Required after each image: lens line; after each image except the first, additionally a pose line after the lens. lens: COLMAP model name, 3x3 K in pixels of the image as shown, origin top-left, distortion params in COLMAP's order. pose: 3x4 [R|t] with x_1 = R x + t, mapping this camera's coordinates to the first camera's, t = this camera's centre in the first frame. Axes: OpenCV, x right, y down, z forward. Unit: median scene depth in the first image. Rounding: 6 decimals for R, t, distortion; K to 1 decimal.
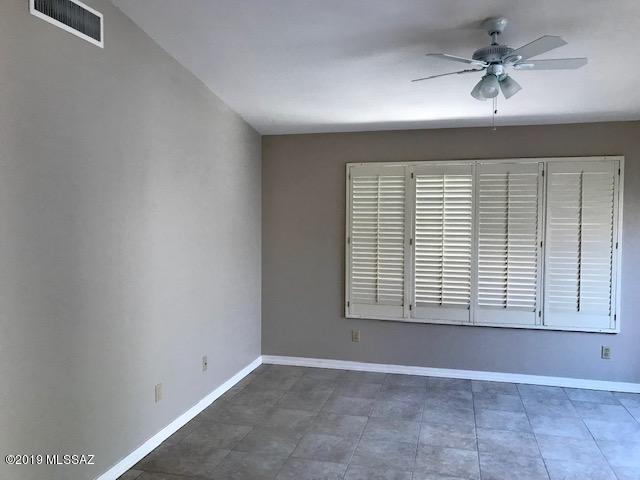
lens RADIAL K [[528.5, 0, 320.2], [0, 528.5, 234.5], [0, 0, 1]] dist [0.041083, -0.052623]
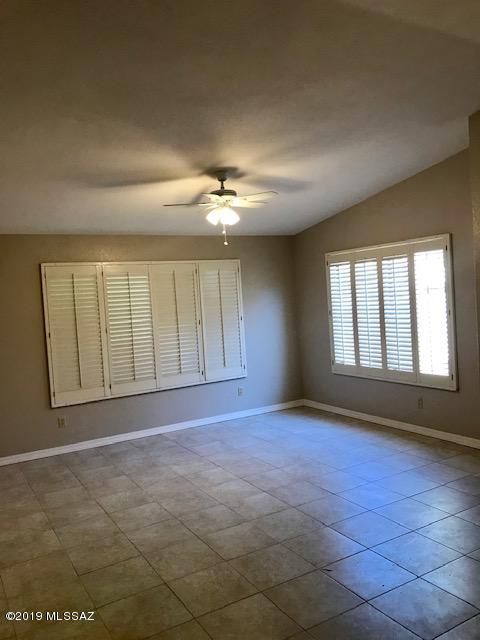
lens RADIAL K [[528.5, 0, 241.7], [0, 528.5, 316.0], [0, 0, 1]] dist [0.041083, -0.052623]
pose [[0.710282, -0.074989, 0.699912, -0.479046], [0.092985, 0.995591, 0.012305, -0.005420], [-0.697749, 0.056342, 0.714123, -0.058178]]
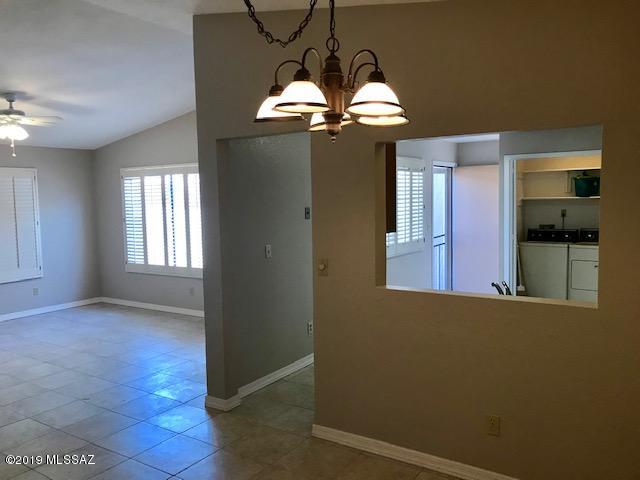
lens RADIAL K [[528.5, 0, 320.2], [0, 528.5, 234.5], [0, 0, 1]] dist [0.041083, -0.052623]
pose [[0.336941, -0.074593, 0.938566, -0.673930], [0.062688, 0.996422, 0.056686, 0.015857], [-0.939437, 0.039737, 0.340411, -0.353396]]
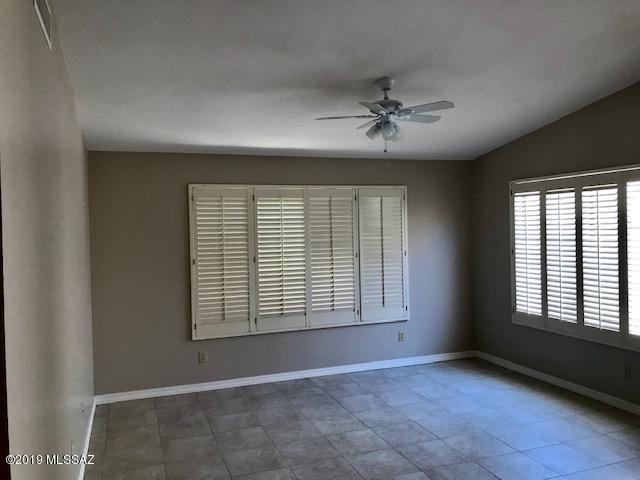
lens RADIAL K [[528.5, 0, 320.2], [0, 528.5, 234.5], [0, 0, 1]] dist [0.041083, -0.052623]
pose [[0.823234, -0.027735, 0.567024, -0.356842], [0.047303, 0.998684, -0.019829, -0.010070], [-0.565727, 0.043146, 0.823463, 0.042463]]
